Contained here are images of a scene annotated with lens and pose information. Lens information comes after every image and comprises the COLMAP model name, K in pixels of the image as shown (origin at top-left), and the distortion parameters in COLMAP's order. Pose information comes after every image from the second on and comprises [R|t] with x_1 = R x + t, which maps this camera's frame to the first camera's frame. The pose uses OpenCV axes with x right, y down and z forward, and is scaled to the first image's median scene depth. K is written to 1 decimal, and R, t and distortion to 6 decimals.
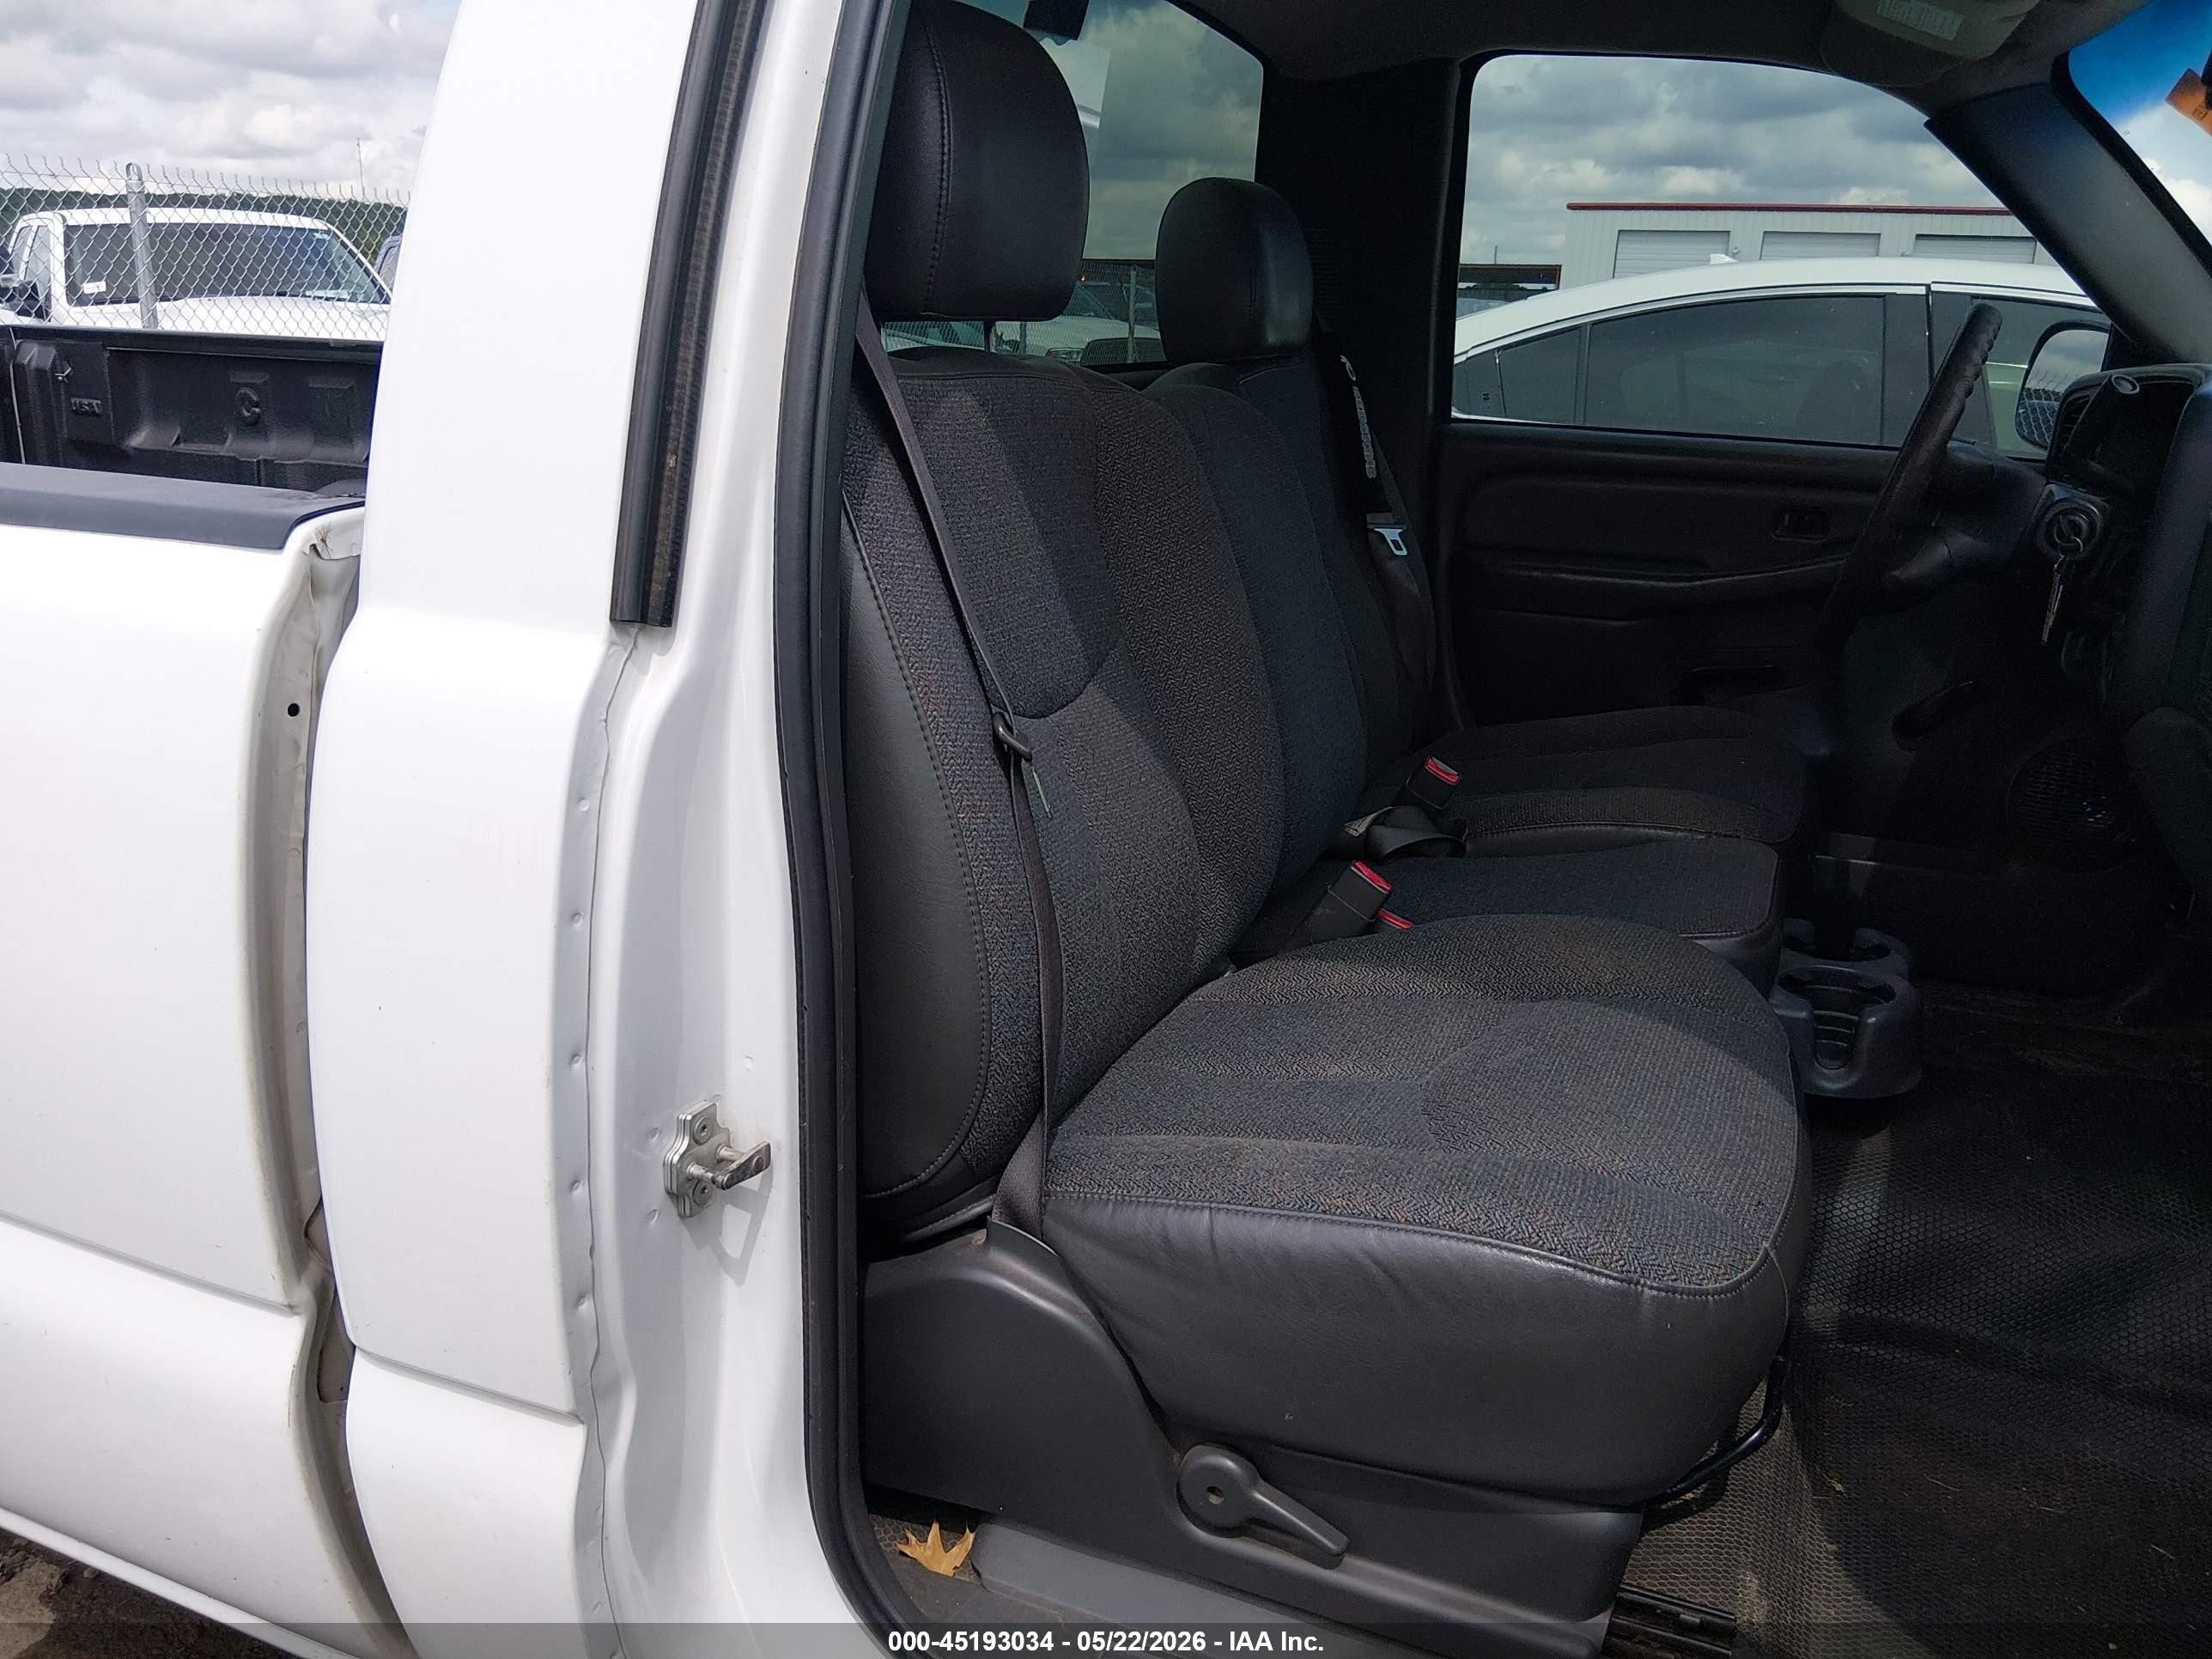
lens RADIAL K [[1654.4, 0, 1085.7], [0, 1654.4, 826.1], [0, 0, 1]] dist [0.099976, -0.177841]
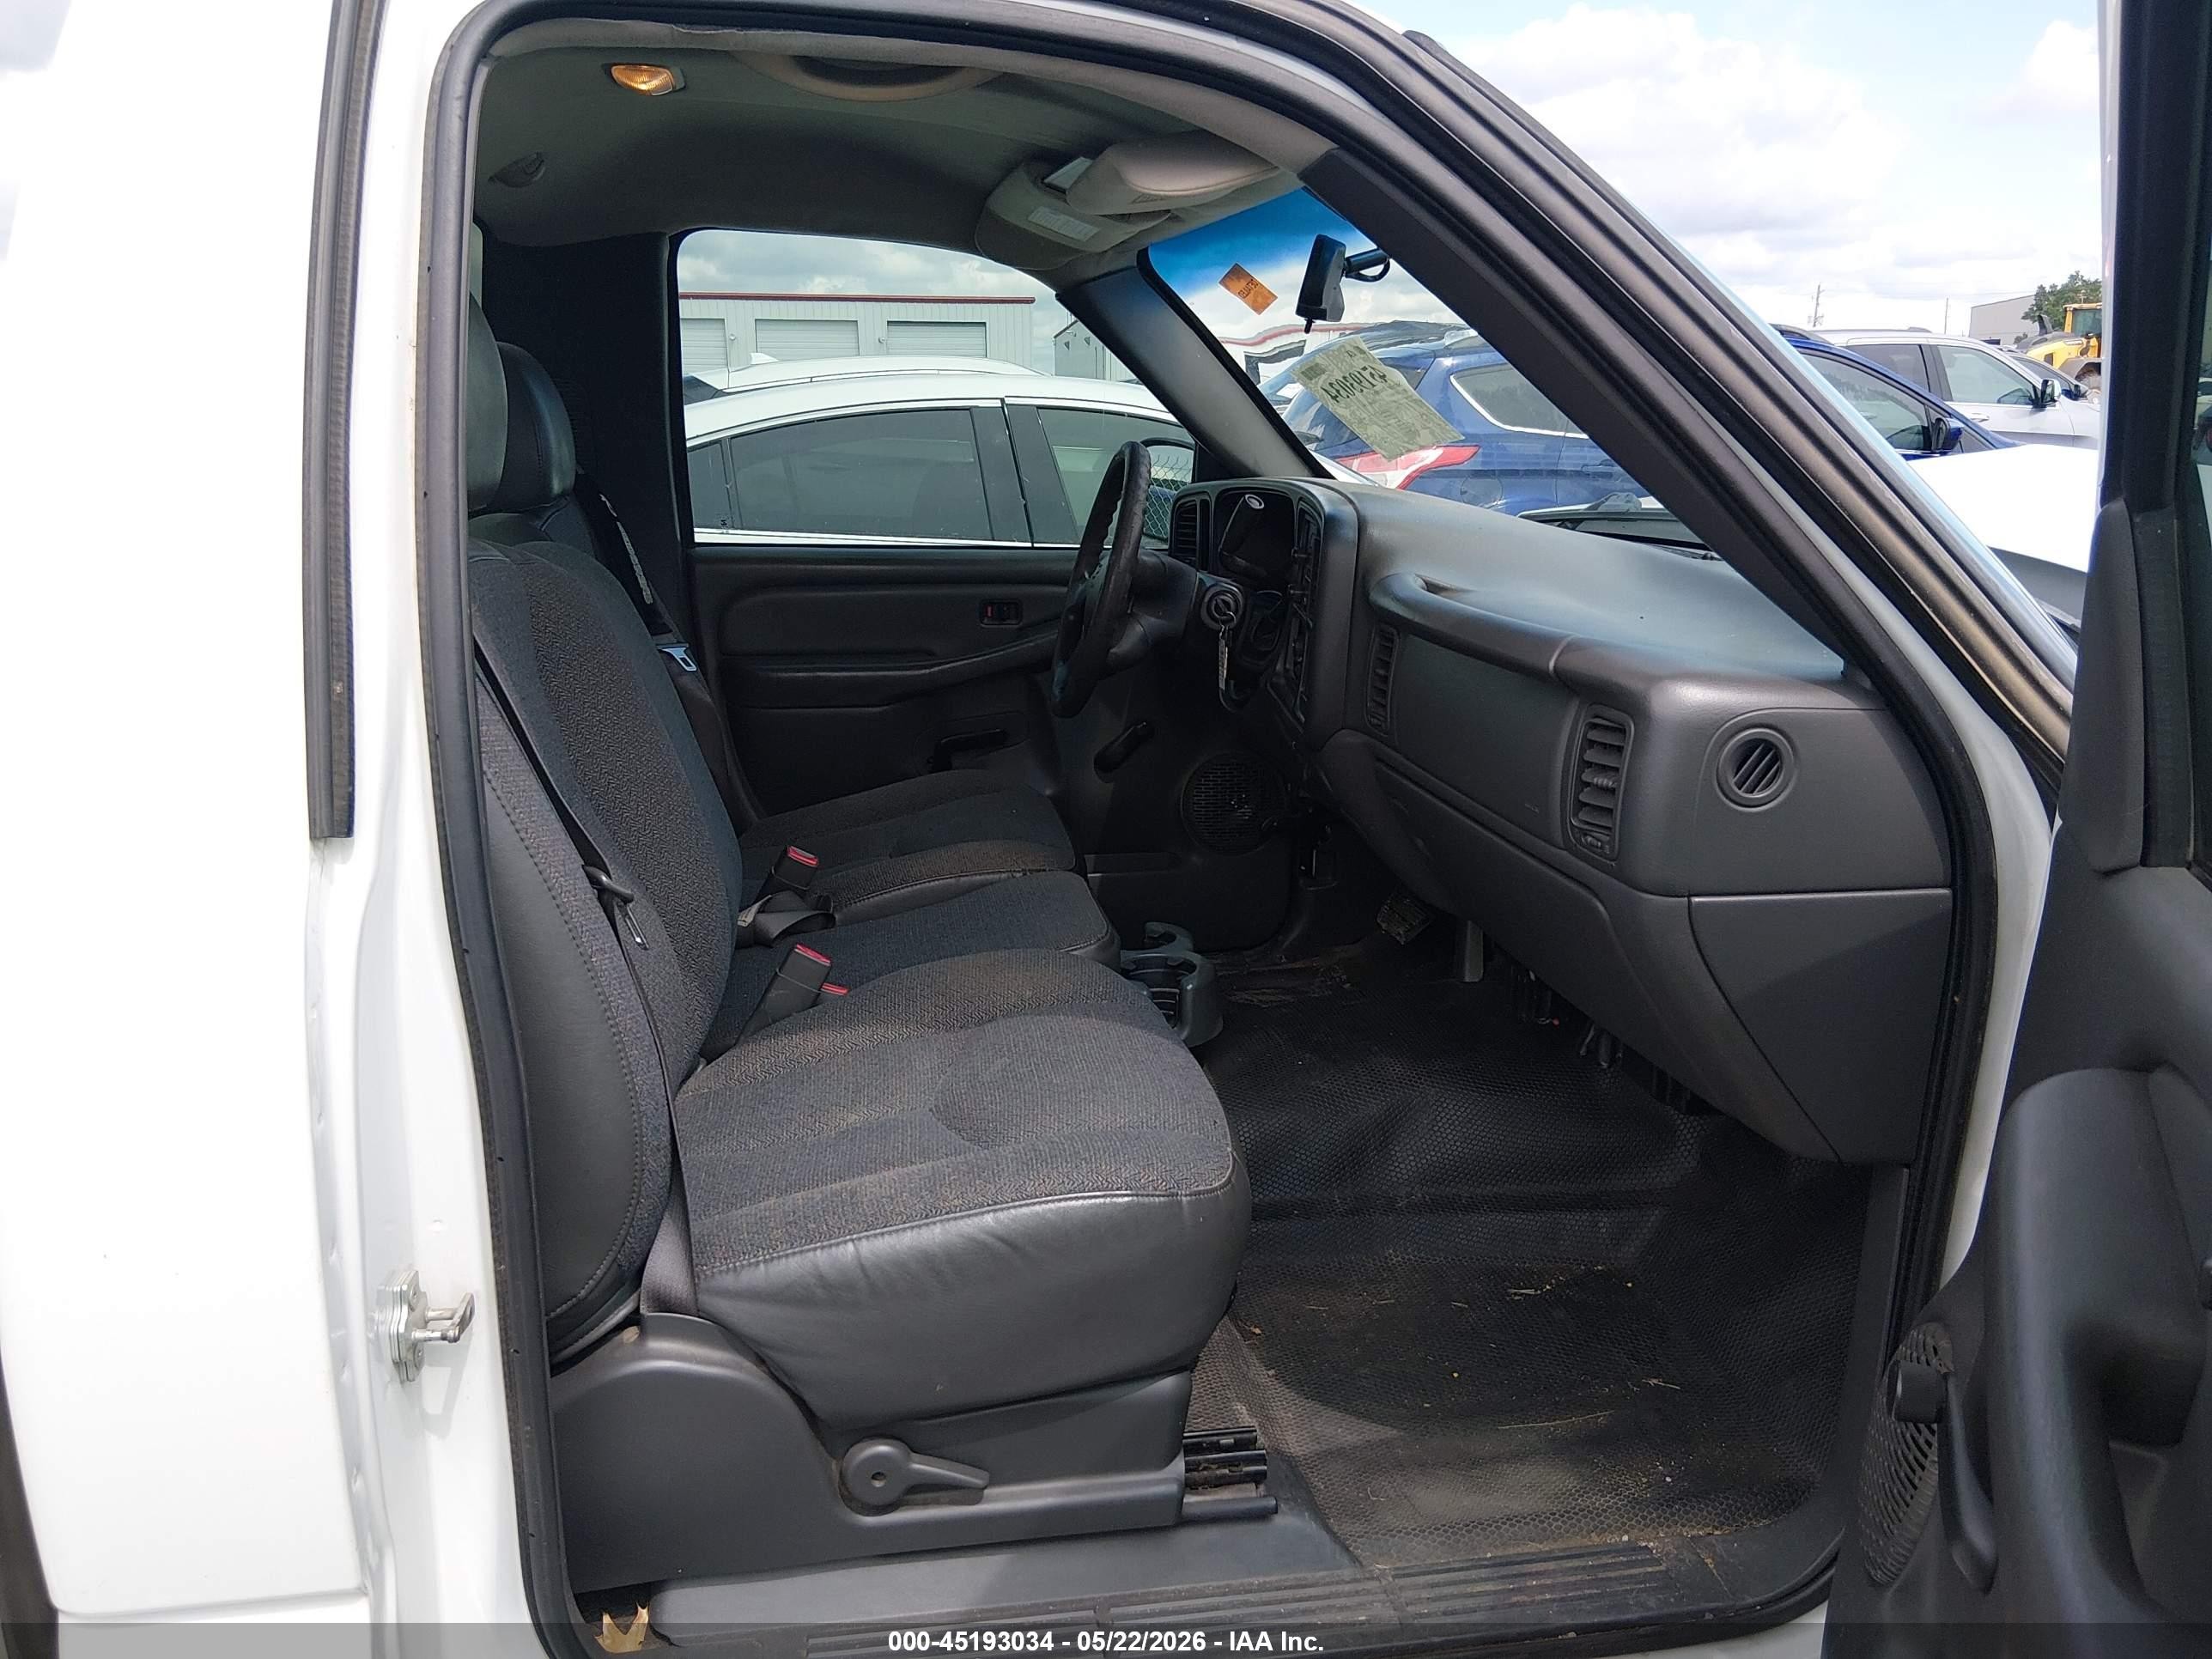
lens RADIAL K [[1654.4, 0, 1085.7], [0, 1654.4, 826.1], [0, 0, 1]] dist [0.099976, -0.177841]
pose [[0.853784, -0.155212, 0.496952, -0.249654], [0.178572, 0.983927, 0.000515, -0.026958], [-0.489044, 0.088302, 0.867778, -0.119843]]
